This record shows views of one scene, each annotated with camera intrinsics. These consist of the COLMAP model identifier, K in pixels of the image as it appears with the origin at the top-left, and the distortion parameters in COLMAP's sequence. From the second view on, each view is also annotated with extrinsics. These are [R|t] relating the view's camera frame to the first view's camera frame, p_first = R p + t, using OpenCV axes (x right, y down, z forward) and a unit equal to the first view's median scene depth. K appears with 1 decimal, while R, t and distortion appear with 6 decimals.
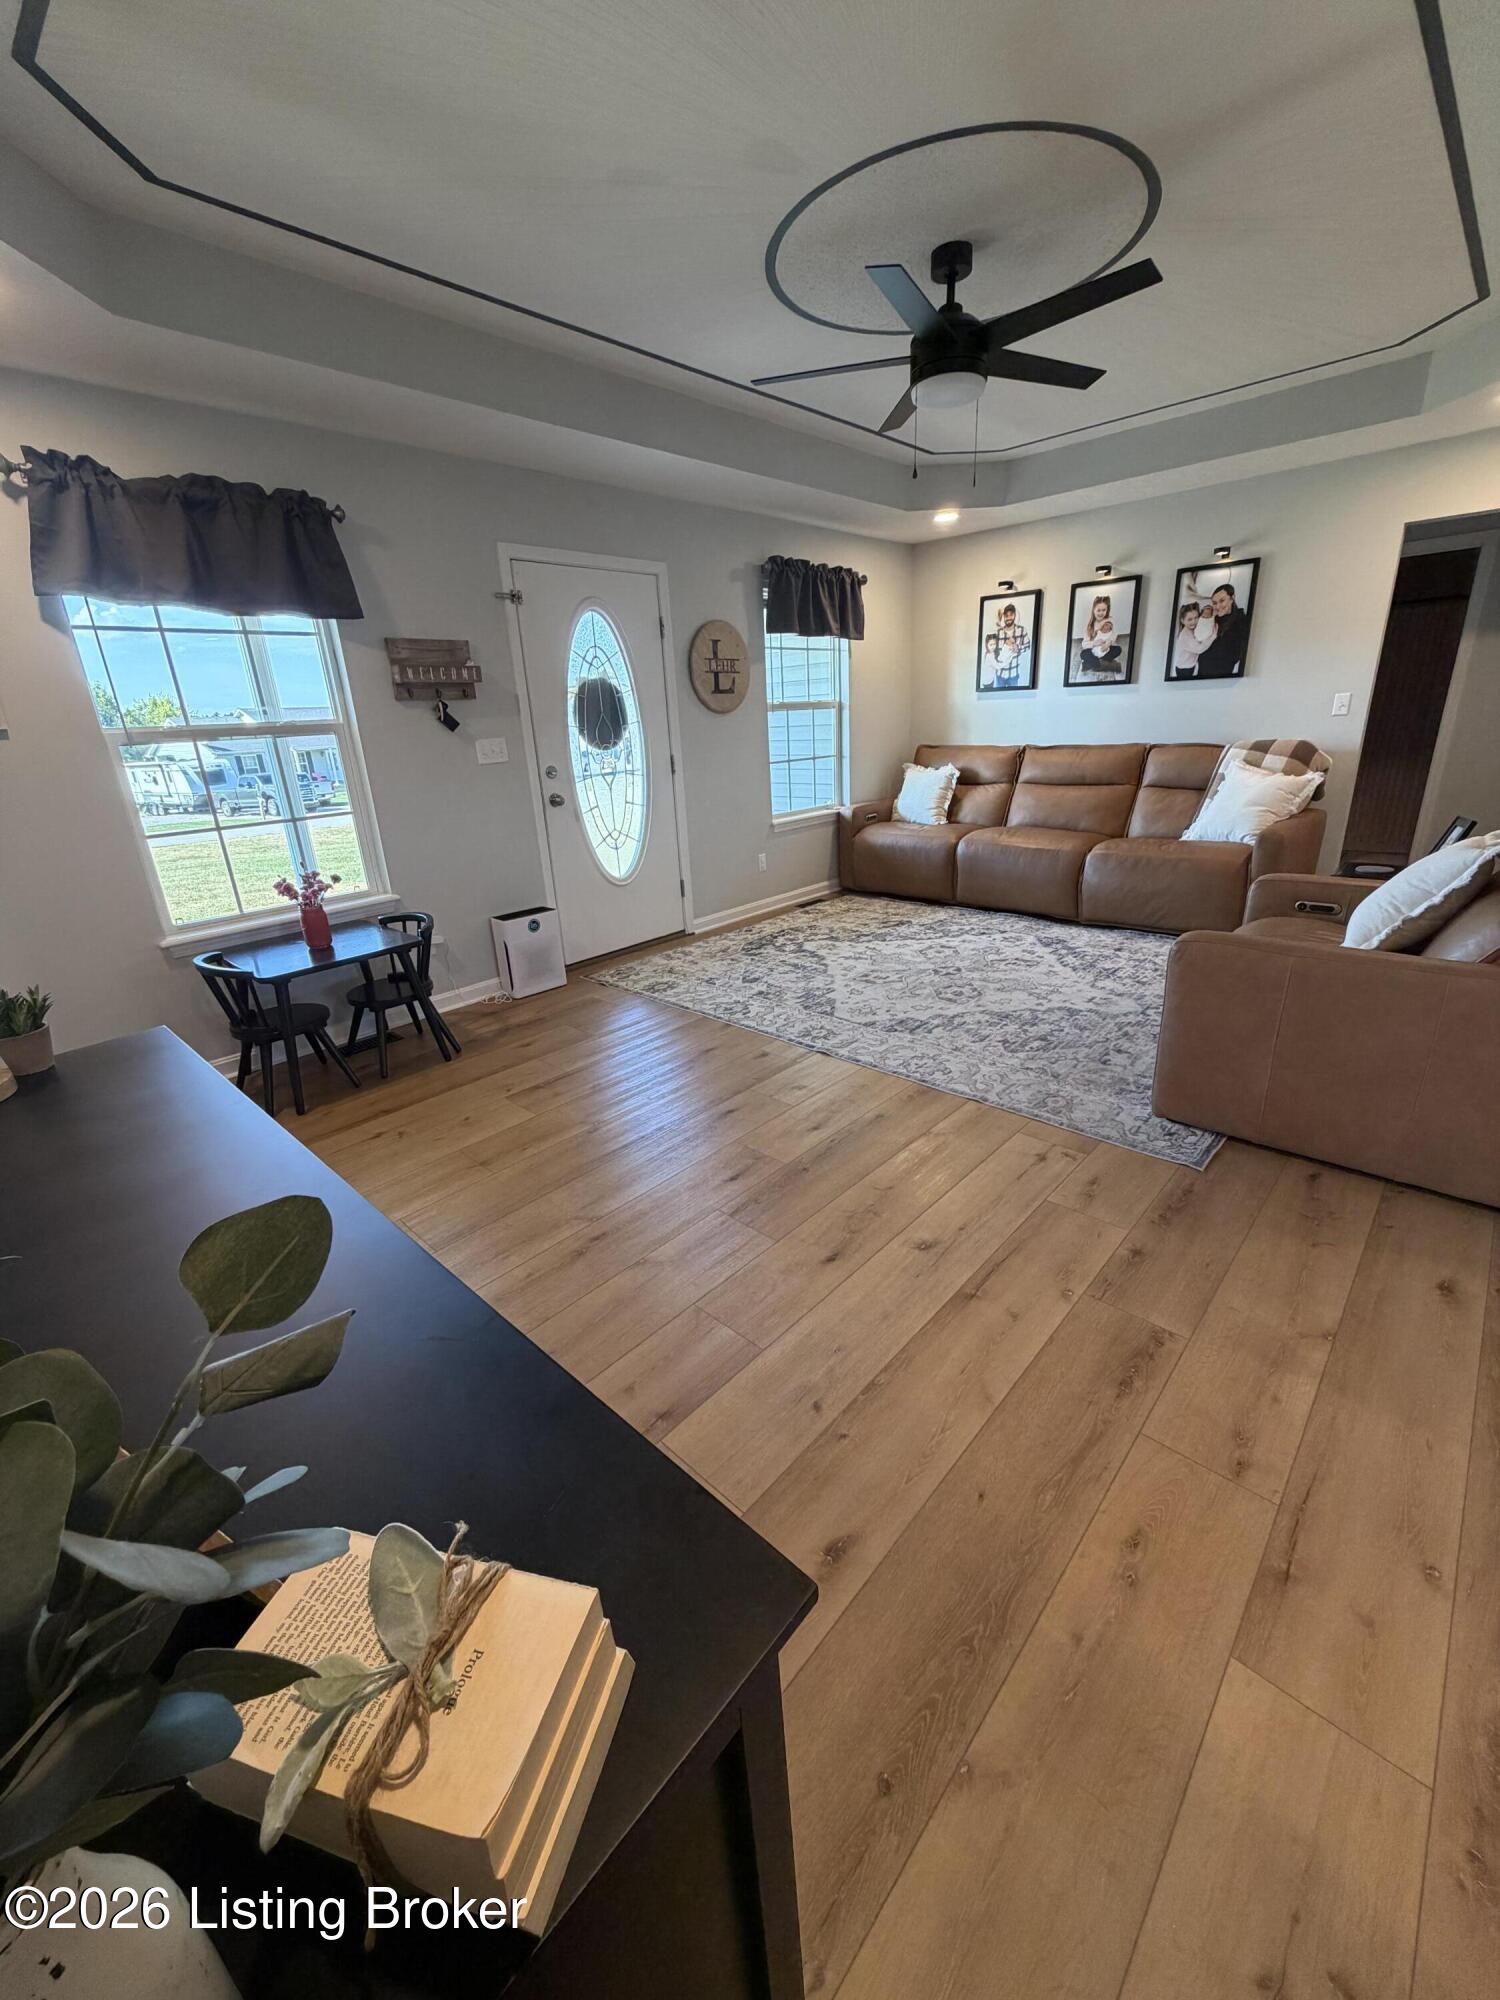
lens RADIAL K [[792.7, 0, 749.5], [0, 792.7, 997.5], [0, 0, 1]] dist [-0.001016, 0.000443]
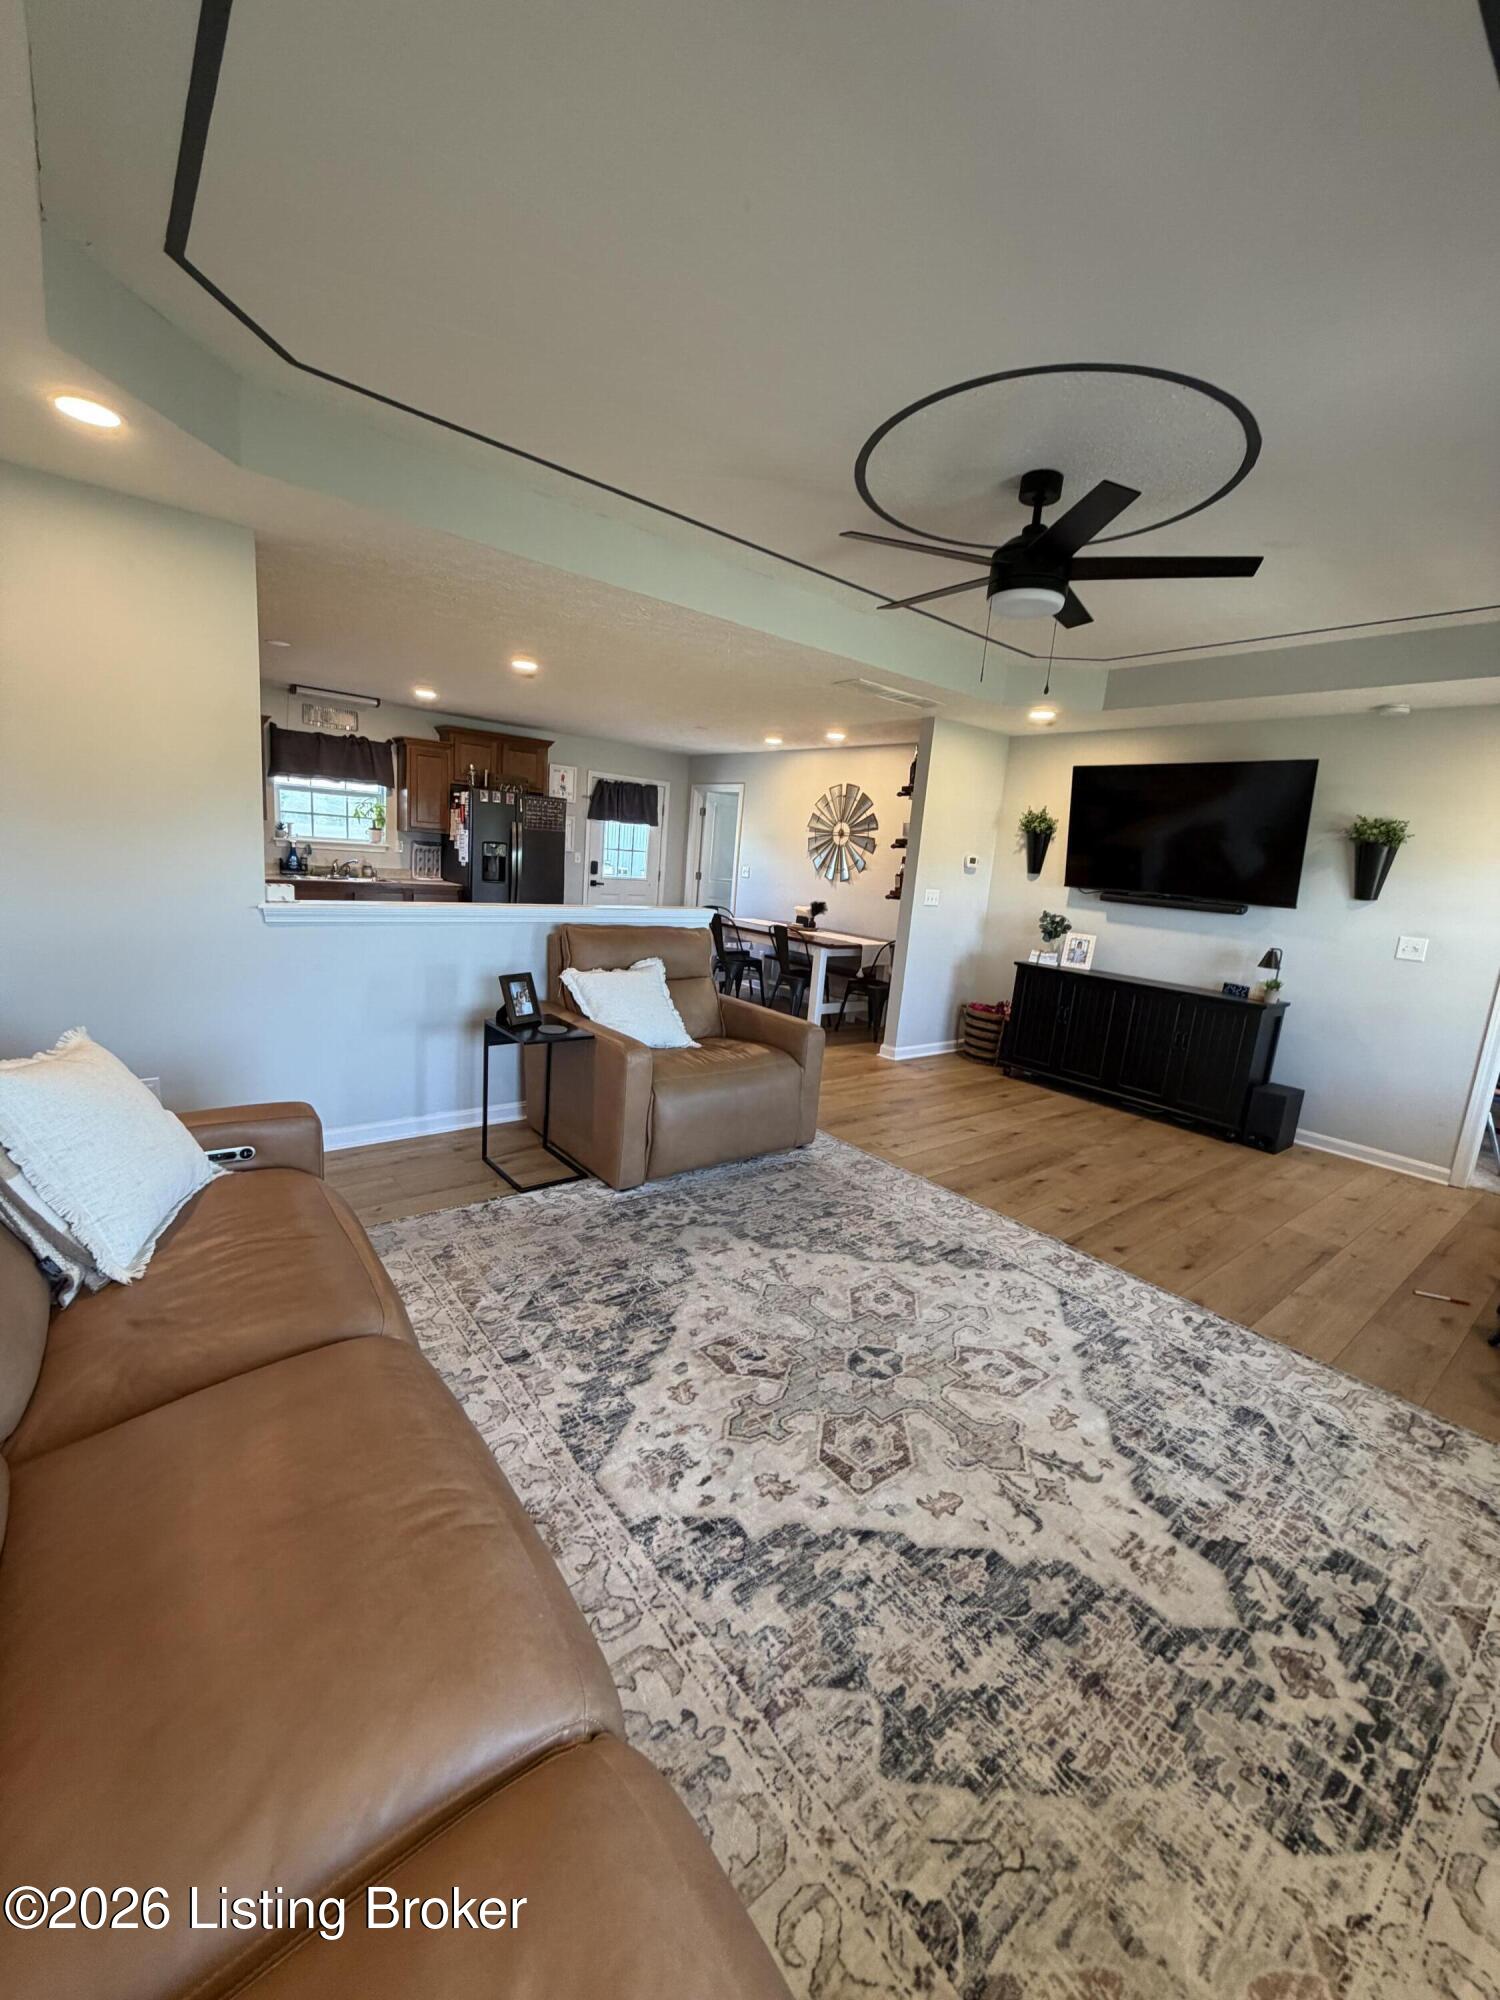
lens RADIAL K [[792.7, 0, 747.2], [0, 792.7, 997.5], [0, 0, 1]] dist [-0.001016, 0.000443]
pose [[-0.990186, -0.052177, 0.129652, 0.248016], [0.018835, 0.869408, 0.493736, -0.471477], [-0.138482, 0.491333, -0.859892, 1.209271]]
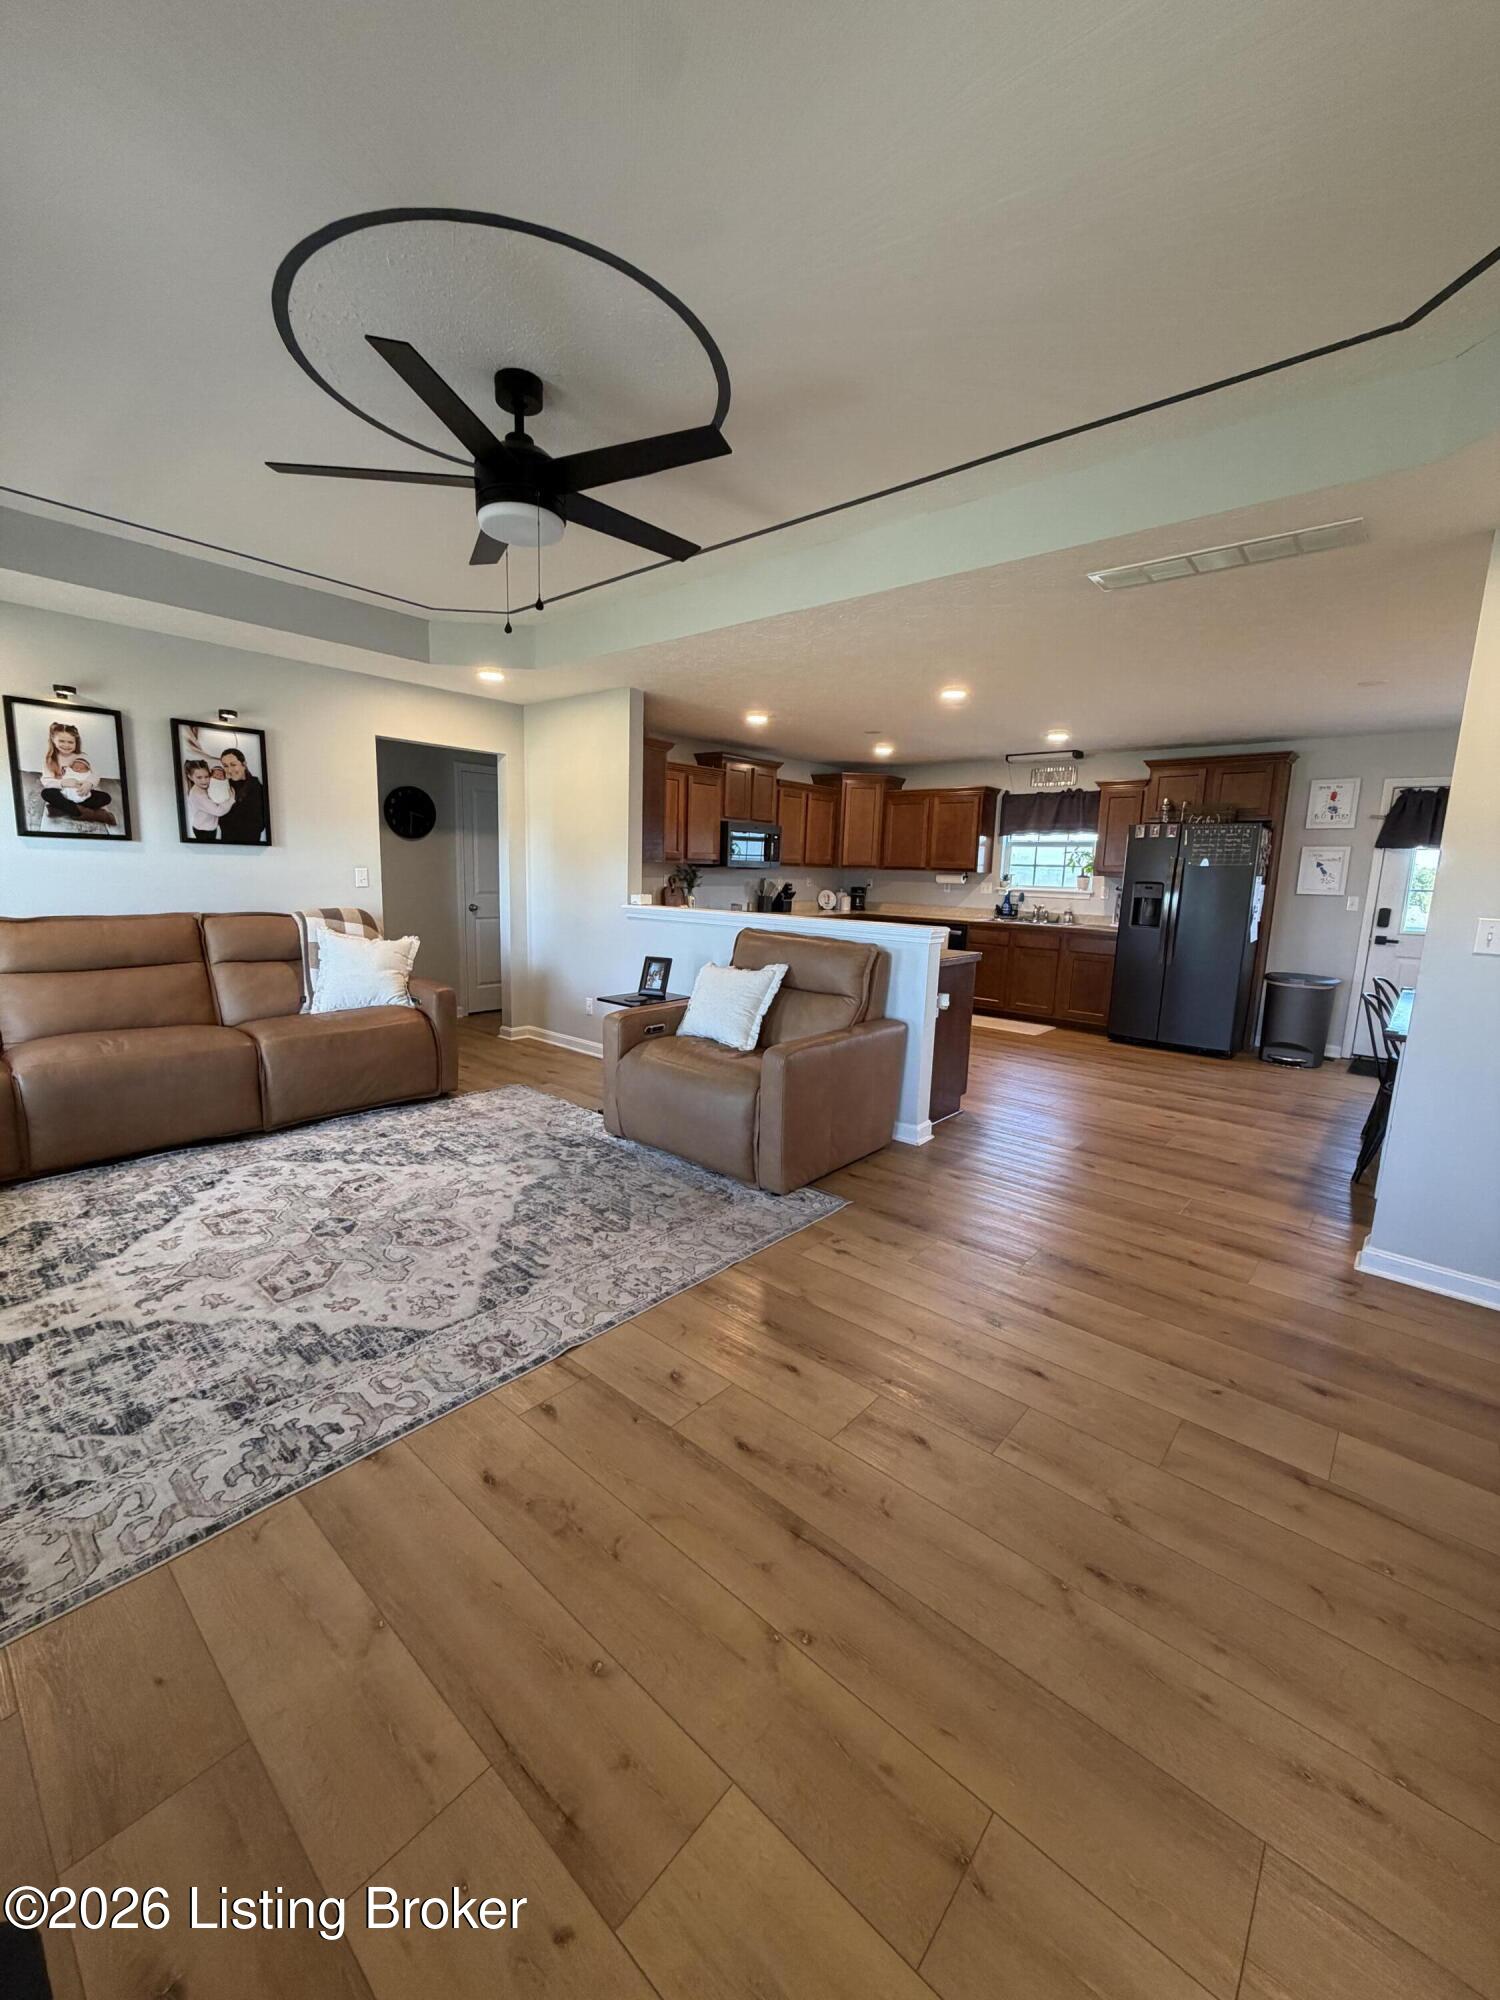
lens RADIAL K [[792.7, 0, 748.2], [0, 792.7, 998.3], [0, 0, 1]] dist [-0.001016, 0.000443]
pose [[-0.039362, -0.114727, 0.992617, -0.384061], [0.308950, 0.943314, 0.121280, -0.173444], [-0.950263, 0.311443, -0.001686, 0.525282]]
